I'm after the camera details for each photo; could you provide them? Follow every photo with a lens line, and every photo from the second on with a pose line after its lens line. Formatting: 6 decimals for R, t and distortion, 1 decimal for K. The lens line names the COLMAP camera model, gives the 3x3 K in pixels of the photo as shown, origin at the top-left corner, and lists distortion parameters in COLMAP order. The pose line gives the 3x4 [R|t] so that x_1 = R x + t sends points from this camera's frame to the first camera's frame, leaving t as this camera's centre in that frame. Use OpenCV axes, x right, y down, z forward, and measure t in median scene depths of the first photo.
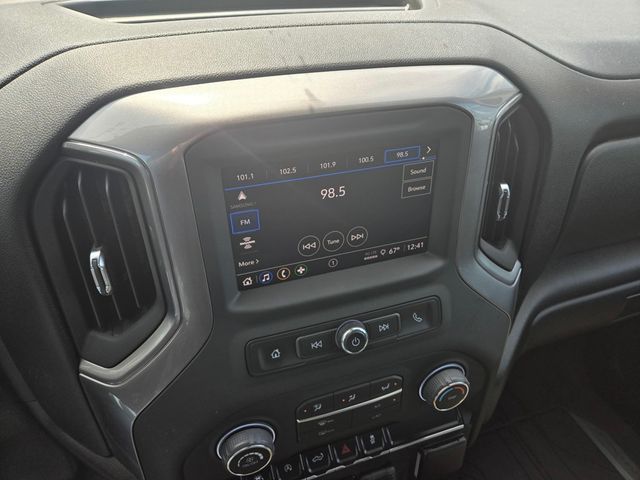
lens RADIAL K [[466.5, 0, 320.0], [0, 466.5, 240.0], [0, 0, 1]] dist [0.037605, -0.057252]
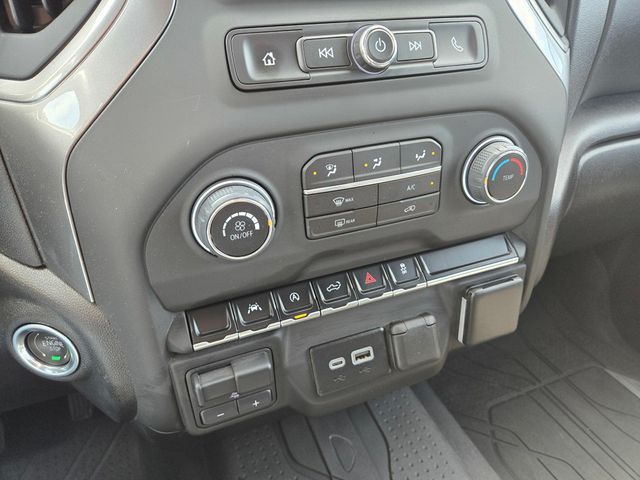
lens RADIAL K [[466.5, 0, 320.0], [0, 466.5, 240.0], [0, 0, 1]] dist [0.037605, -0.057252]
pose [[0.997941, -0.058592, 0.026110, -0.048642], [0.061032, 0.992564, -0.105317, 0.547868], [-0.019745, 0.106694, 0.994096, 0.300605]]
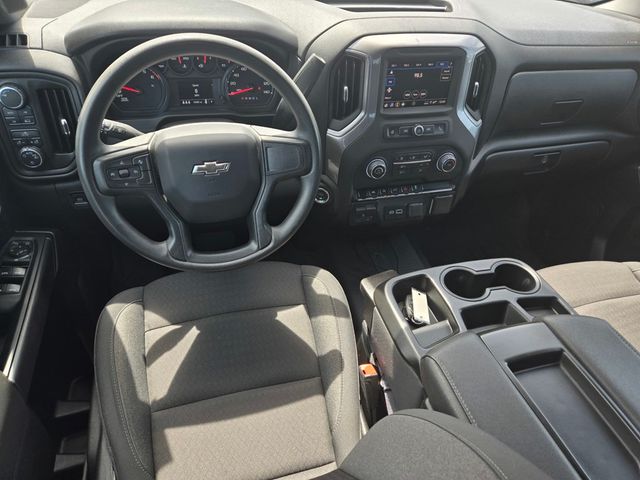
lens RADIAL K [[433.1, 0, 320.0], [0, 433.1, 240.0], [0, 0, 1]] dist [0.030374, -0.001428]
pose [[0.997454, 0.070957, -0.007158, -0.448365], [-0.070264, 0.994947, 0.071712, 0.702610], [0.012210, -0.071026, 0.997400, -1.667424]]
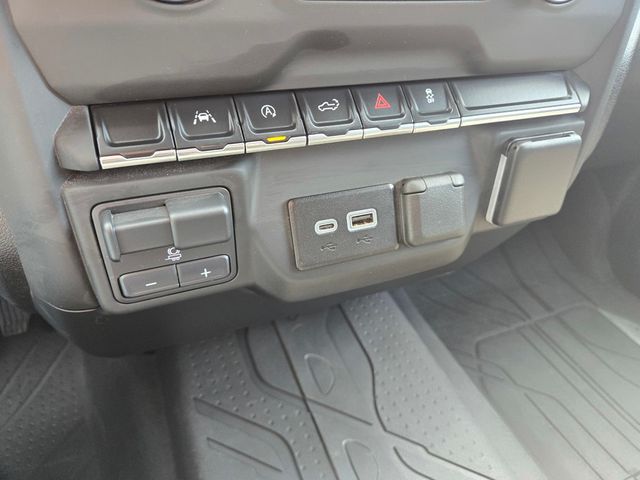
lens RADIAL K [[475.3, 0, 335.2], [0, 475.3, 247.5], [0, 0, 1]] dist [0.000801, -0.010883]
pose [[0.995361, -0.010251, 0.095660, -0.055605], [0.008835, 0.999845, 0.015218, 0.711299], [-0.095801, -0.014302, 0.995298, 0.584197]]
